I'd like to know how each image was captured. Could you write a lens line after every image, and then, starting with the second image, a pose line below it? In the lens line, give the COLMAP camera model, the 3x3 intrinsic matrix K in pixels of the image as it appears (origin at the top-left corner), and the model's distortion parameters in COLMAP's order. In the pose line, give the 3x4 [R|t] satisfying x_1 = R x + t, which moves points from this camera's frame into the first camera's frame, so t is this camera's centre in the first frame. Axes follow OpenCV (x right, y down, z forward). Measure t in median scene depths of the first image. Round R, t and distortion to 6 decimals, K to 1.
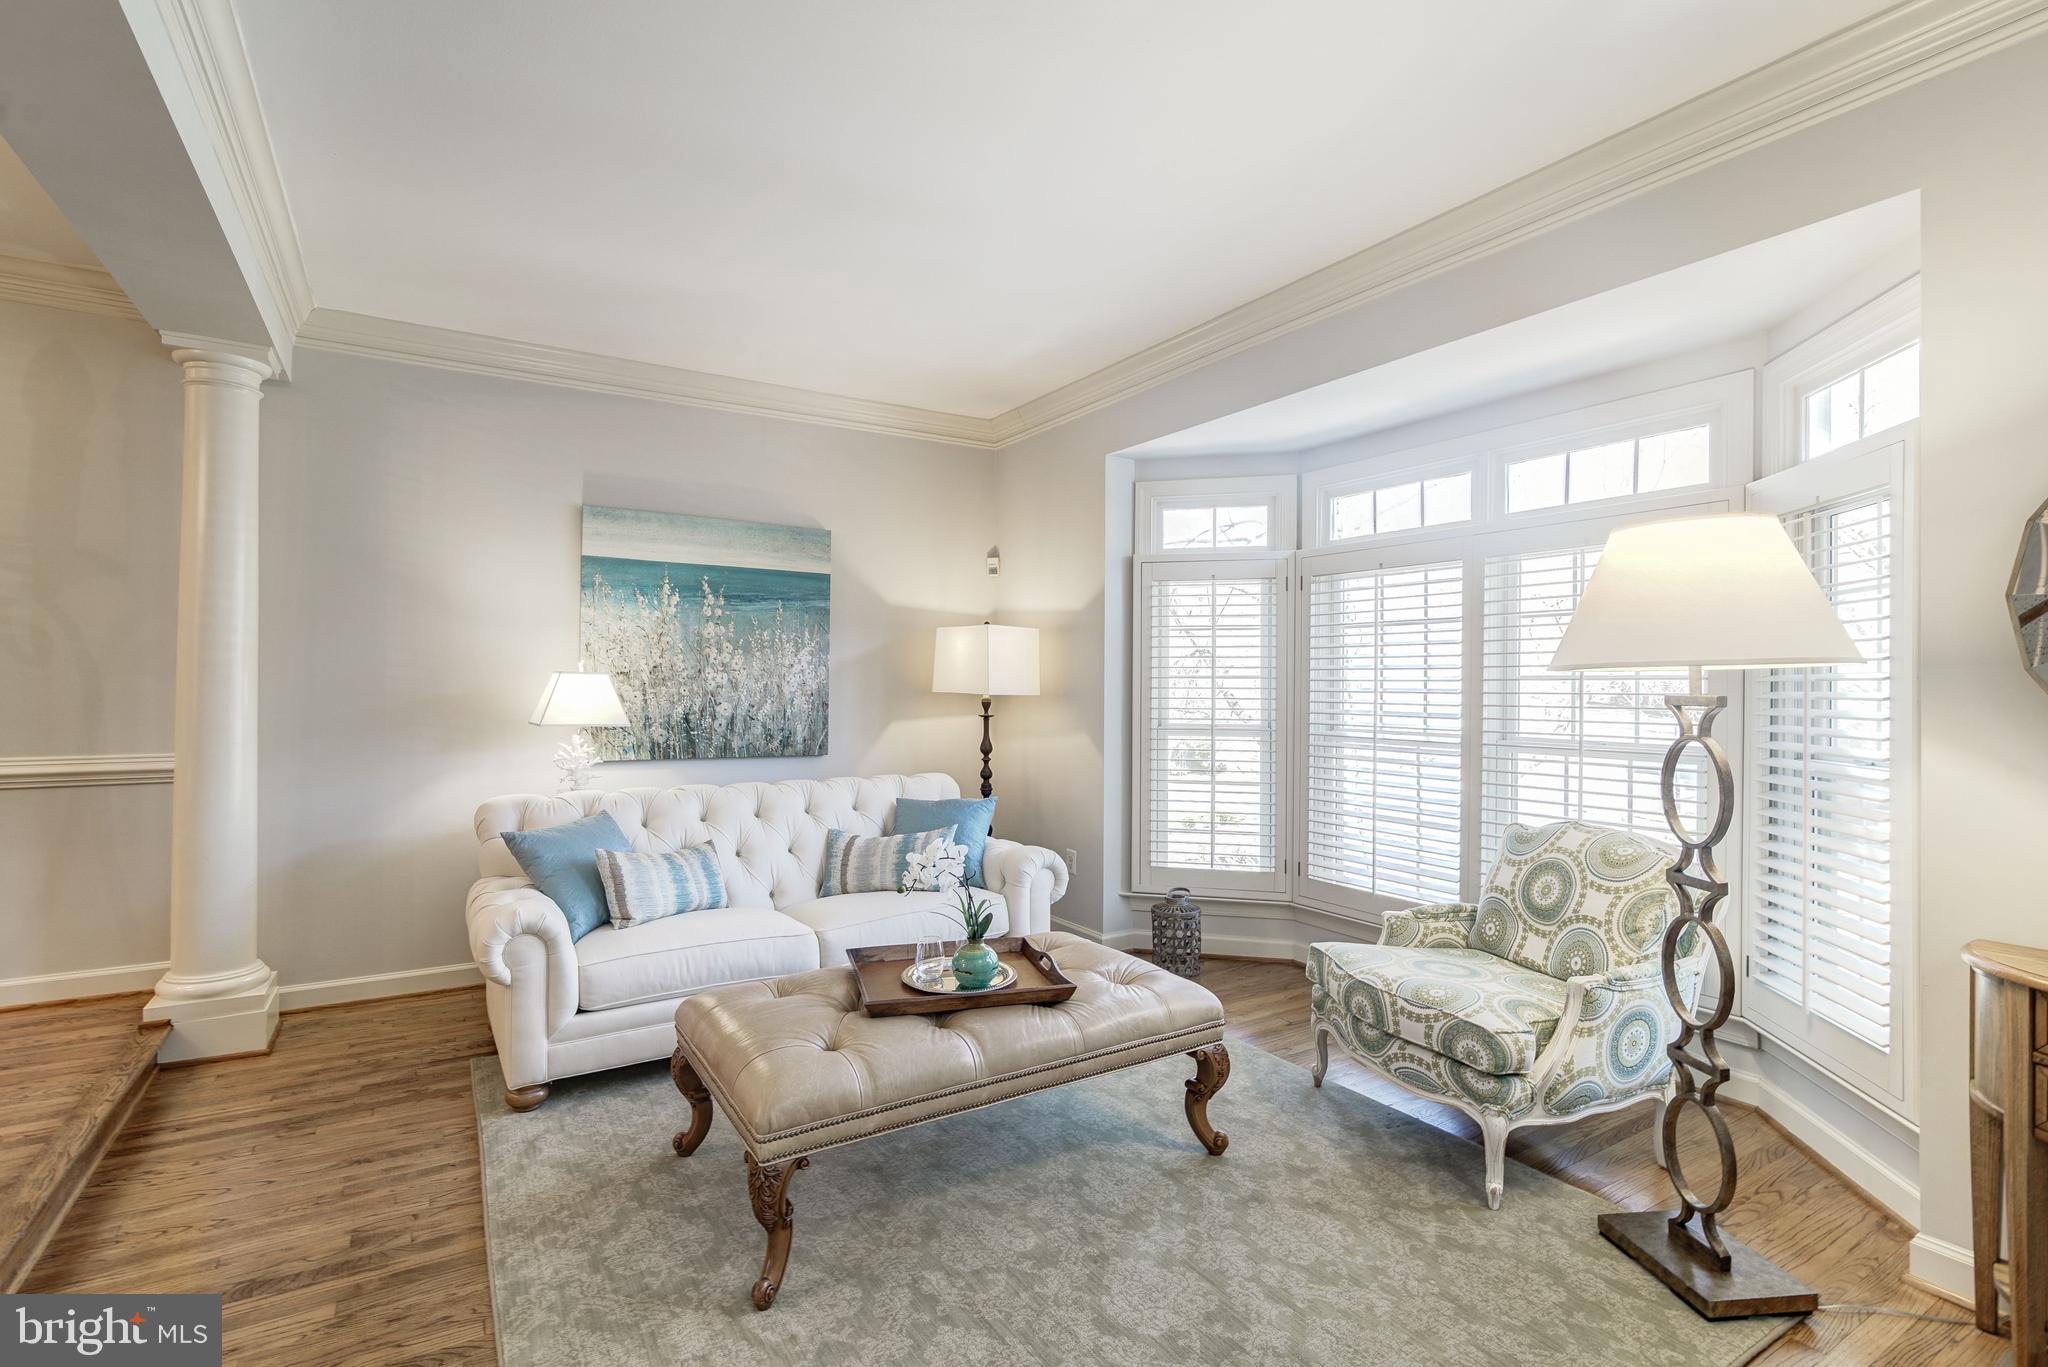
lens RADIAL K [[950.6, 0, 1025.3], [0, 950.6, 679.7], [0, 0, 1]] dist [0.002356, 0.001030]
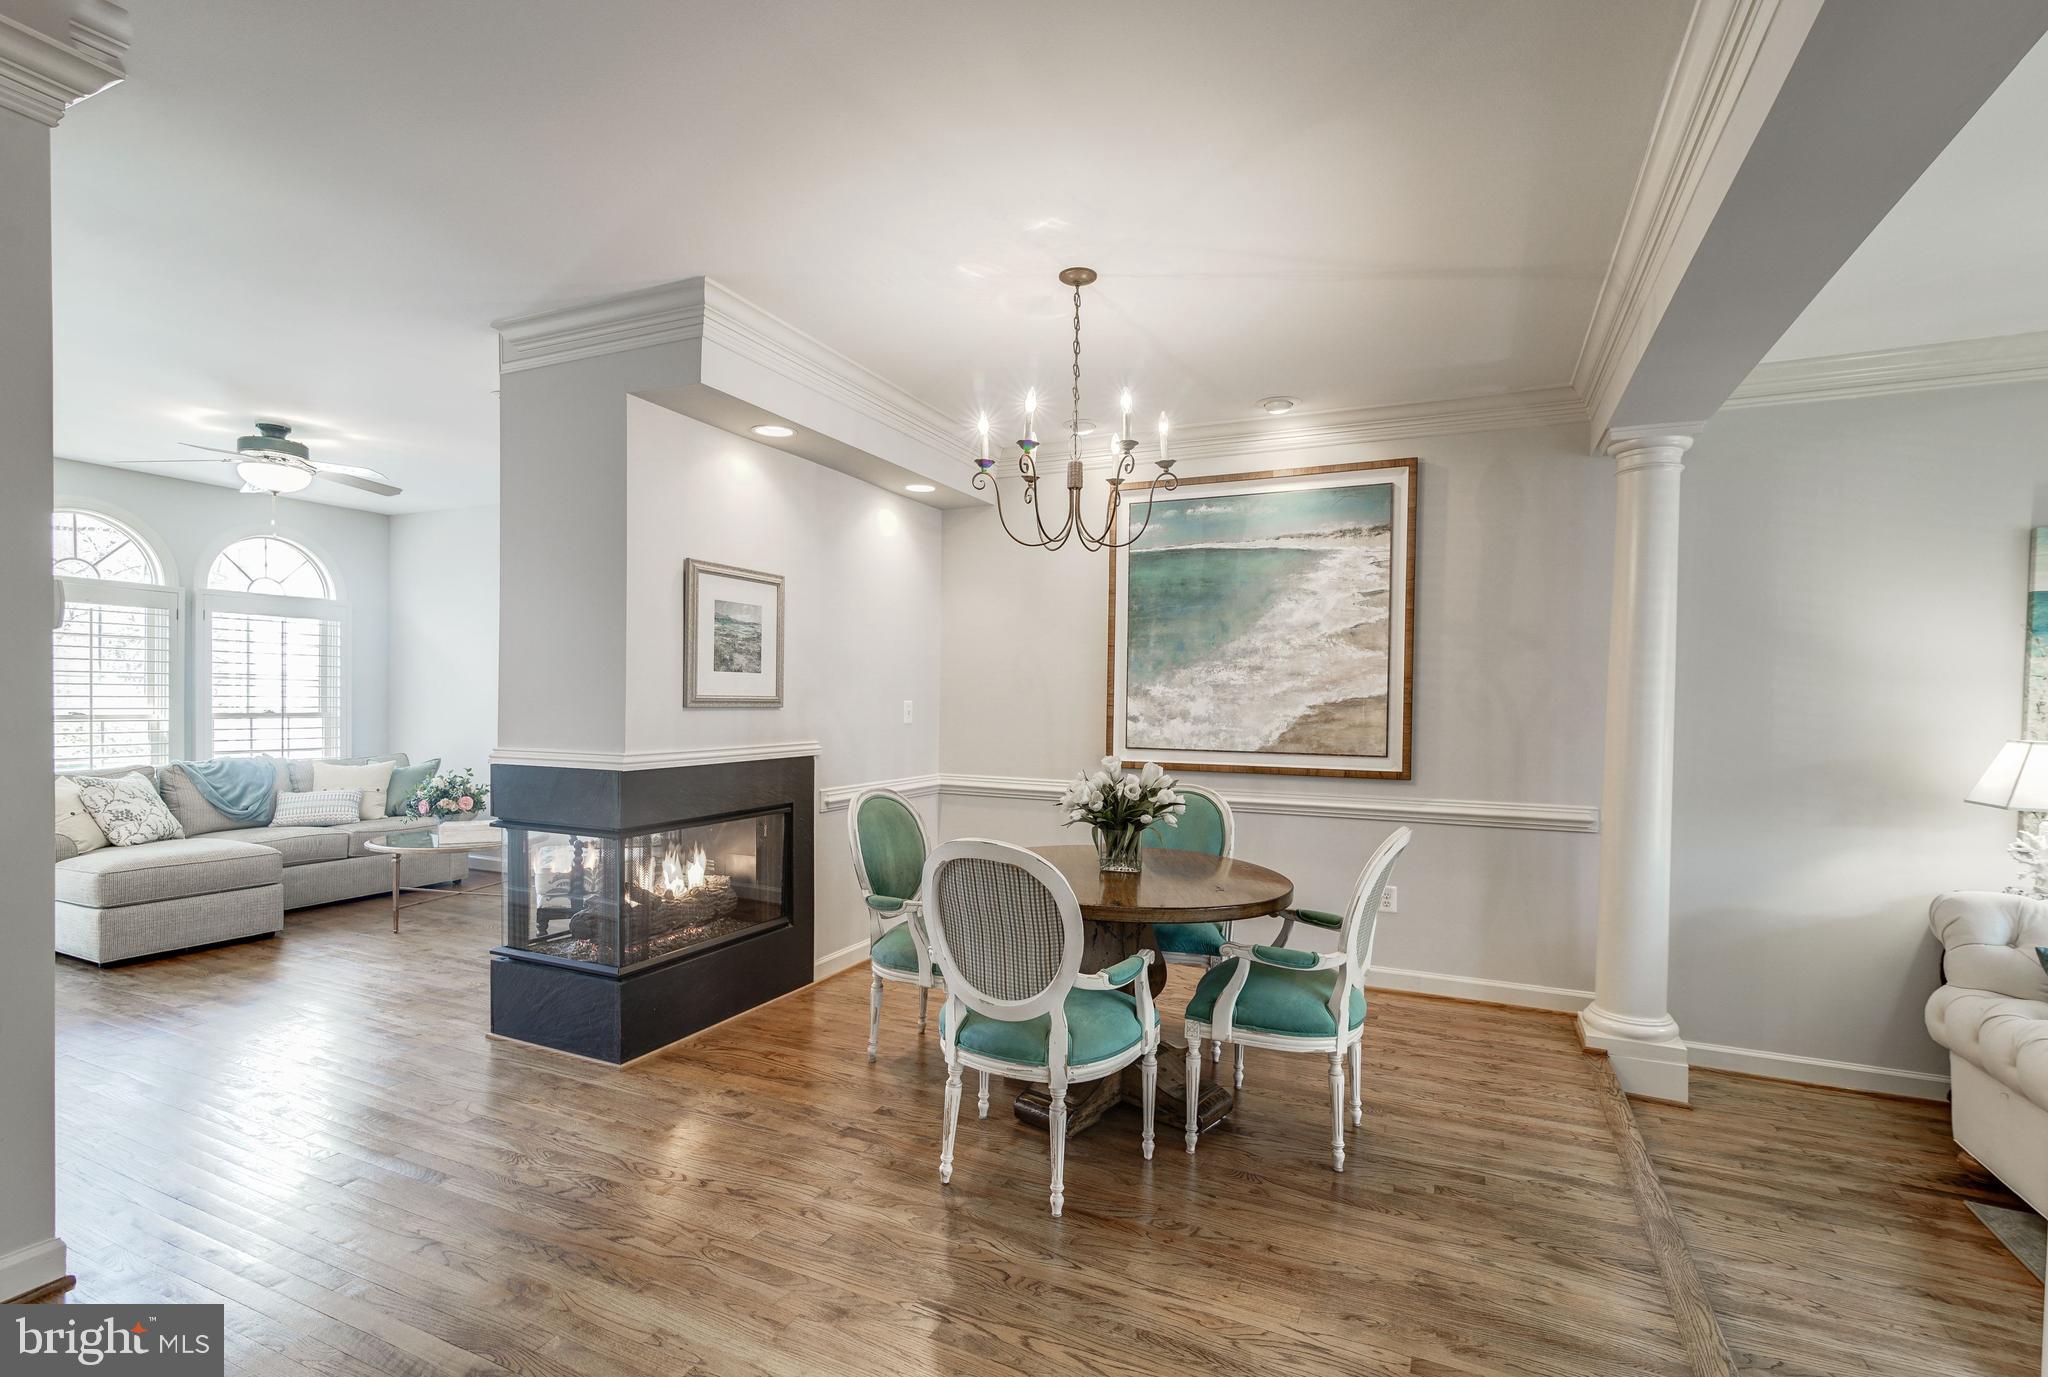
lens RADIAL K [[950.6, 0, 1029.8], [0, 950.6, 706.8], [0, 0, 1]] dist [0.002356, 0.001030]
pose [[0.561383, 0.000921, -0.827556, -0.348217], [-0.007846, 0.999960, -0.004209, -0.030663], [0.827519, 0.008856, 0.561368, -0.170387]]
